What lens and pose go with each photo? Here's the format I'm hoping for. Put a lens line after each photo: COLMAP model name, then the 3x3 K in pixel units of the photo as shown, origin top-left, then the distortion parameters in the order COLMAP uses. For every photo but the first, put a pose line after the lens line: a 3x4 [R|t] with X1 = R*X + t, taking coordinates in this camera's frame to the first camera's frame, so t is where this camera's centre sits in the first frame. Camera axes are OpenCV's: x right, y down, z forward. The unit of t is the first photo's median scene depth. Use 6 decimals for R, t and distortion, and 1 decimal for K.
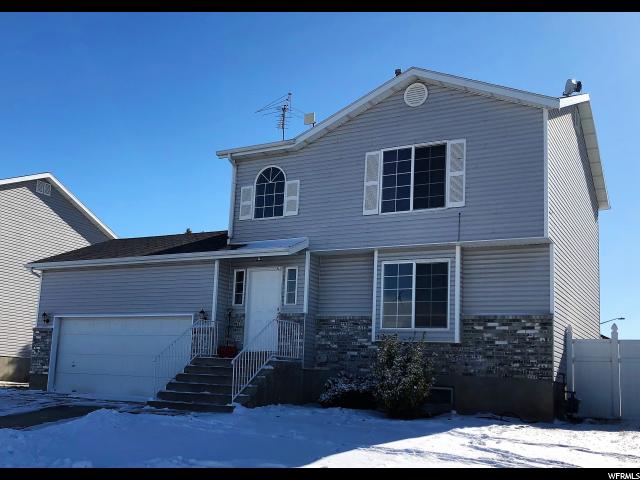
lens RADIAL K [[716.1, 0, 320.5], [0, 716.1, 278.4], [0, 0, 1]] dist [0.093744, -0.038456]
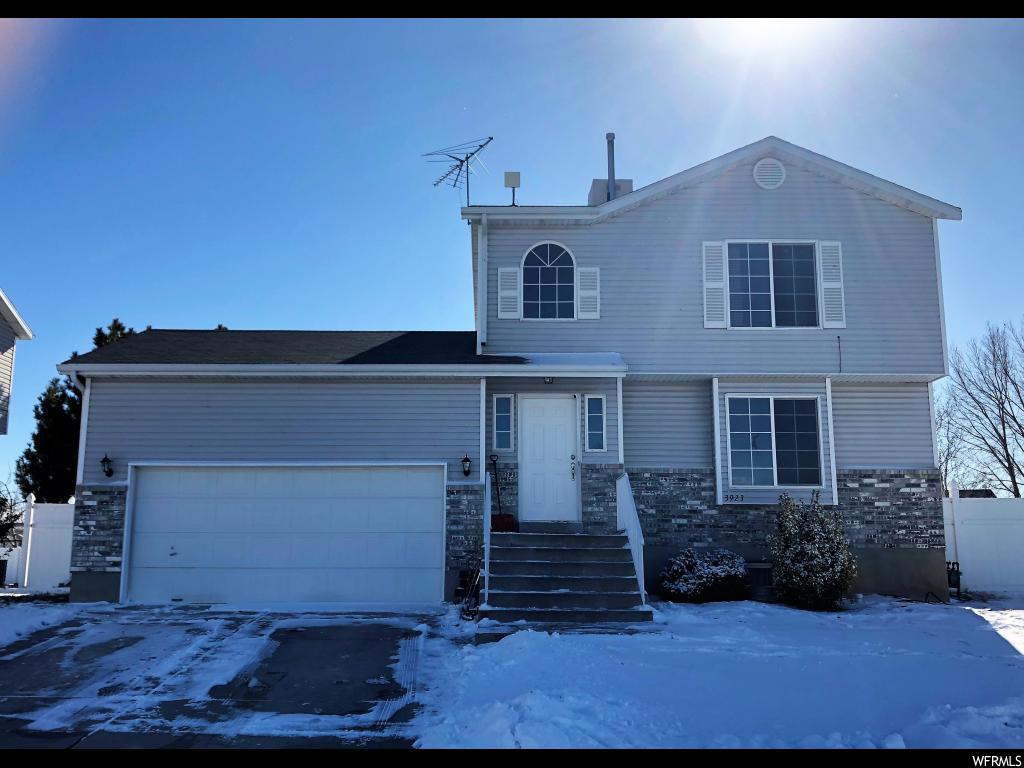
lens RADIAL K [[870.5, 0, 560.8], [0, 870.5, 412.1], [0, 0, 1]] dist [0.041201, -0.007756]
pose [[0.861379, 0.039392, 0.506433, -0.497577], [-0.035846, 0.999217, -0.016754, 0.015497], [-0.506697, -0.003722, 0.862116, 0.319052]]
